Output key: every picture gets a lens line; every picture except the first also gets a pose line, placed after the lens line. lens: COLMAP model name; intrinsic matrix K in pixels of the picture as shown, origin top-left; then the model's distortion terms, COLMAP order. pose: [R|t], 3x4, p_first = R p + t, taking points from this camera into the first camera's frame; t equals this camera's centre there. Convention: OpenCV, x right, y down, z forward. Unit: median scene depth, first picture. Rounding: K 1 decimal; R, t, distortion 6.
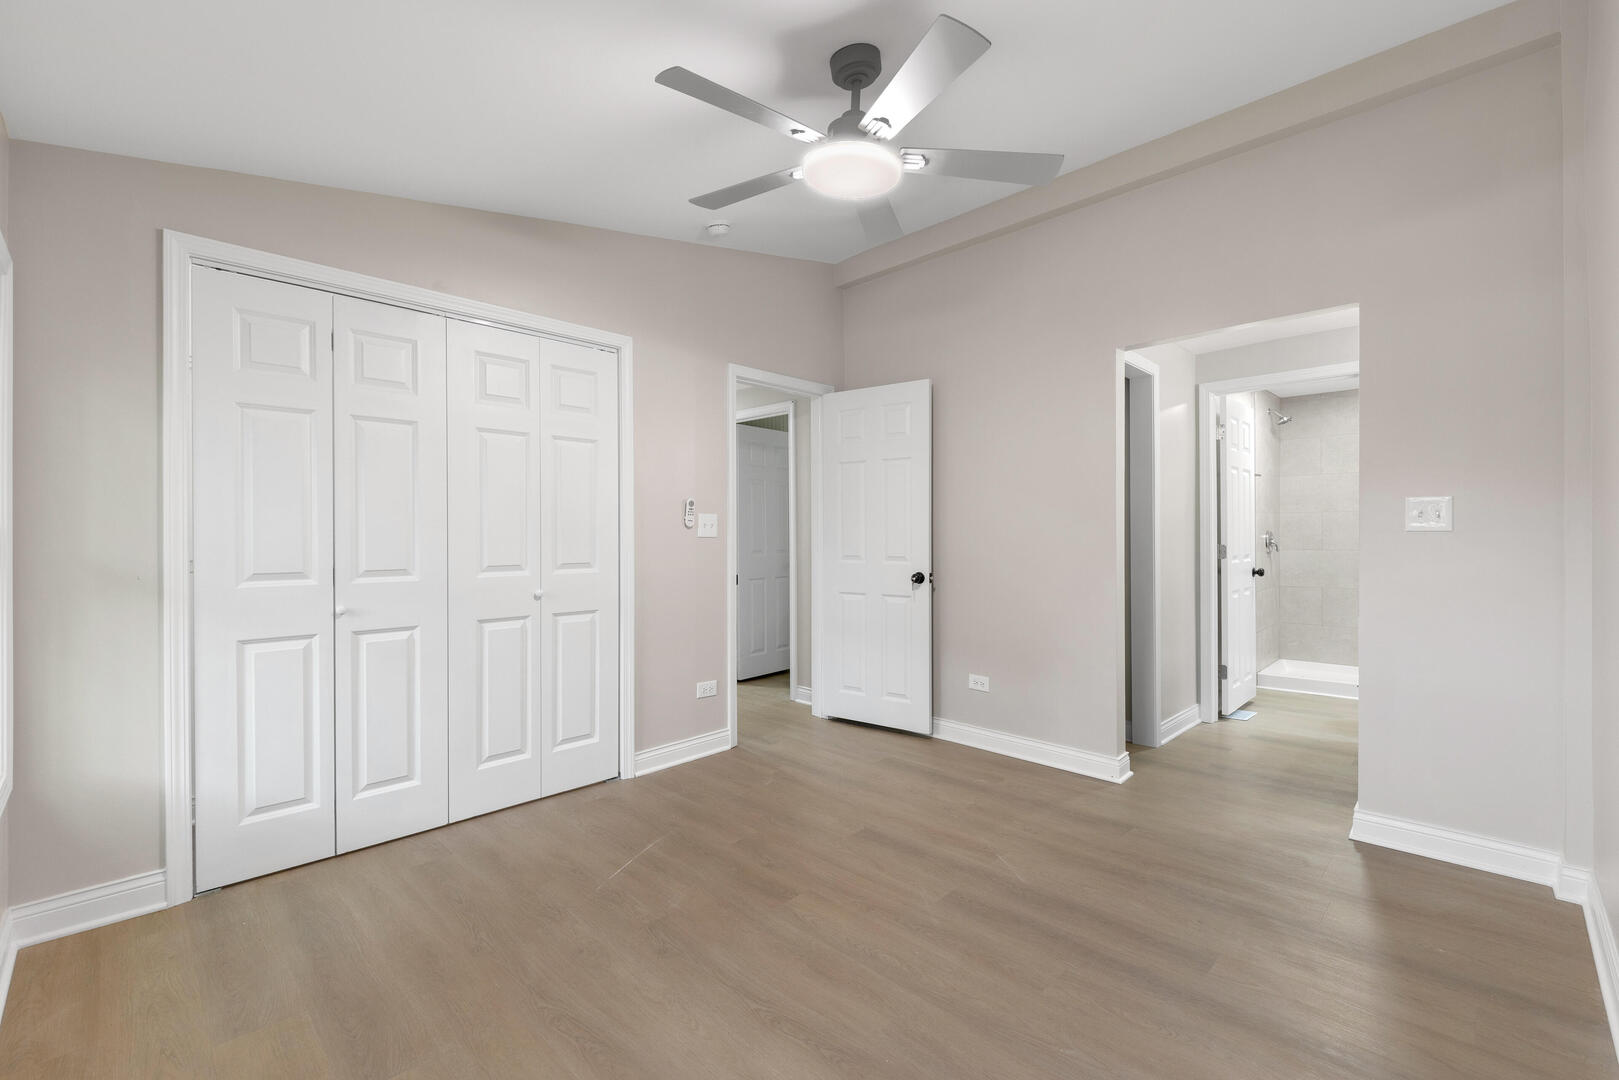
lens RADIAL K [[709.6, 0, 806.5], [0, 709.6, 542.0], [0, 0, 1]] dist [-0.002283, -0.000927]
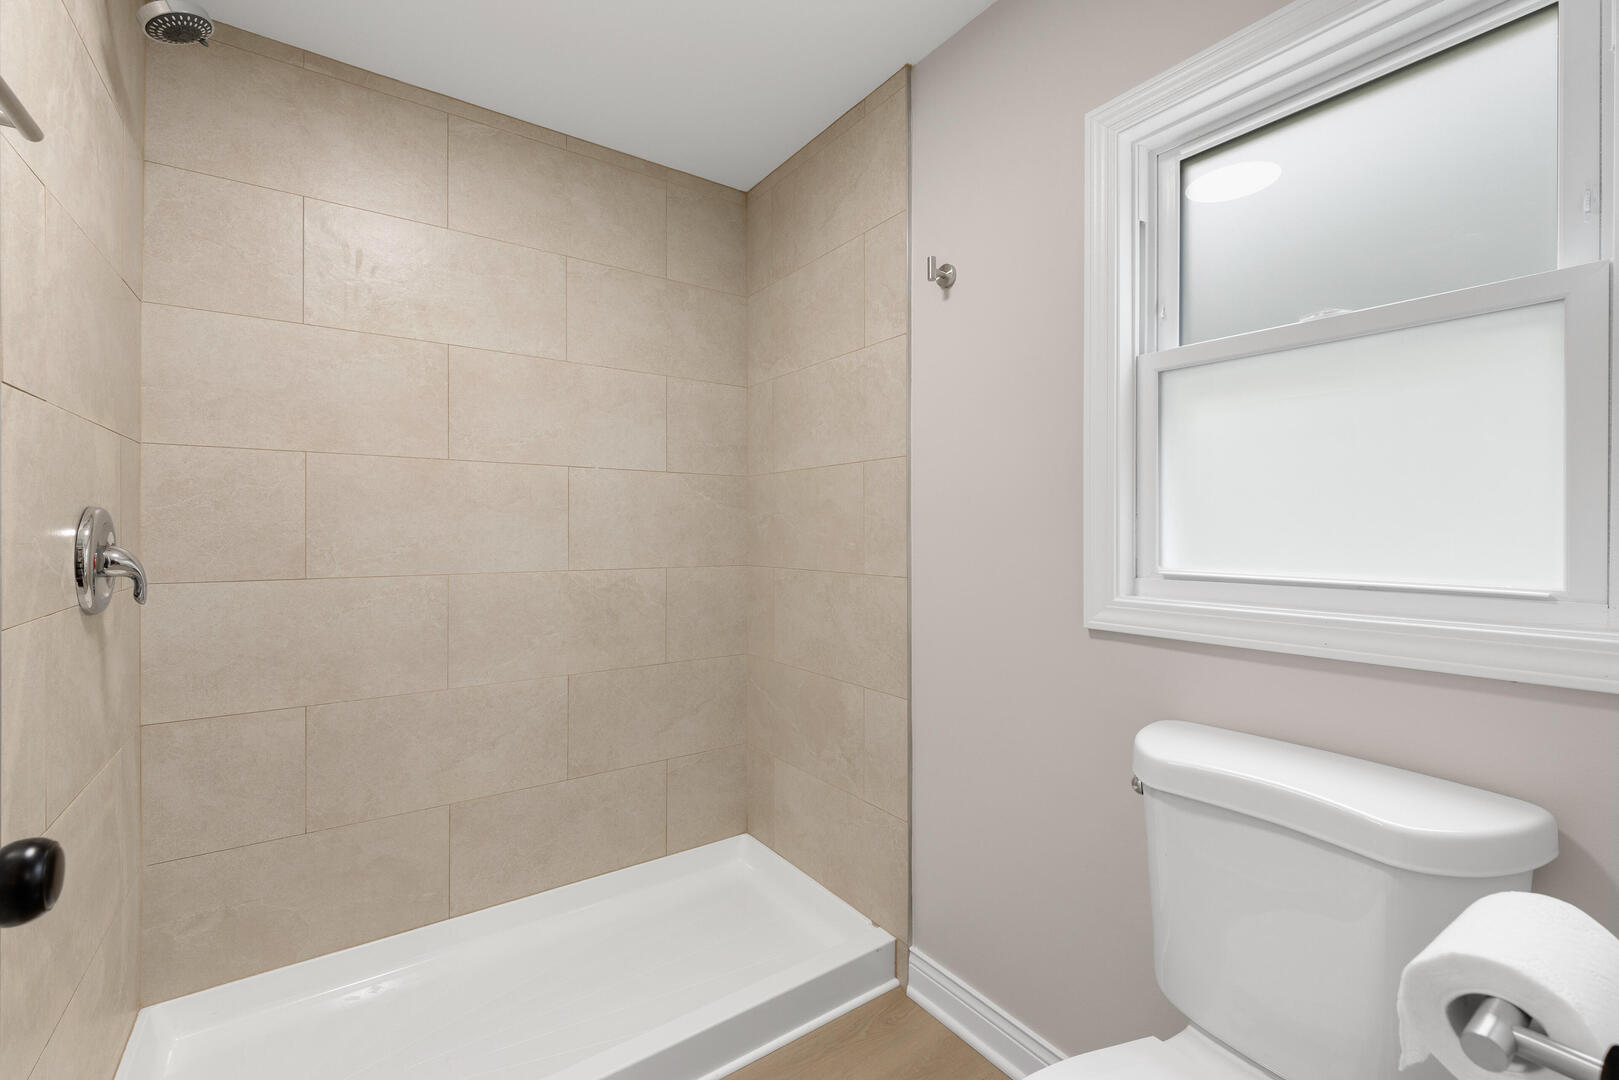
lens RADIAL K [[709.6, 0, 810.2], [0, 709.6, 534.3], [0, 0, 1]] dist [-0.002283, -0.000927]
pose [[0.187518, 0.004886, 0.982249, 0.471525], [0.000919, 0.999986, -0.005150, -0.006124], [-0.982261, 0.001869, 0.187511, 0.729088]]
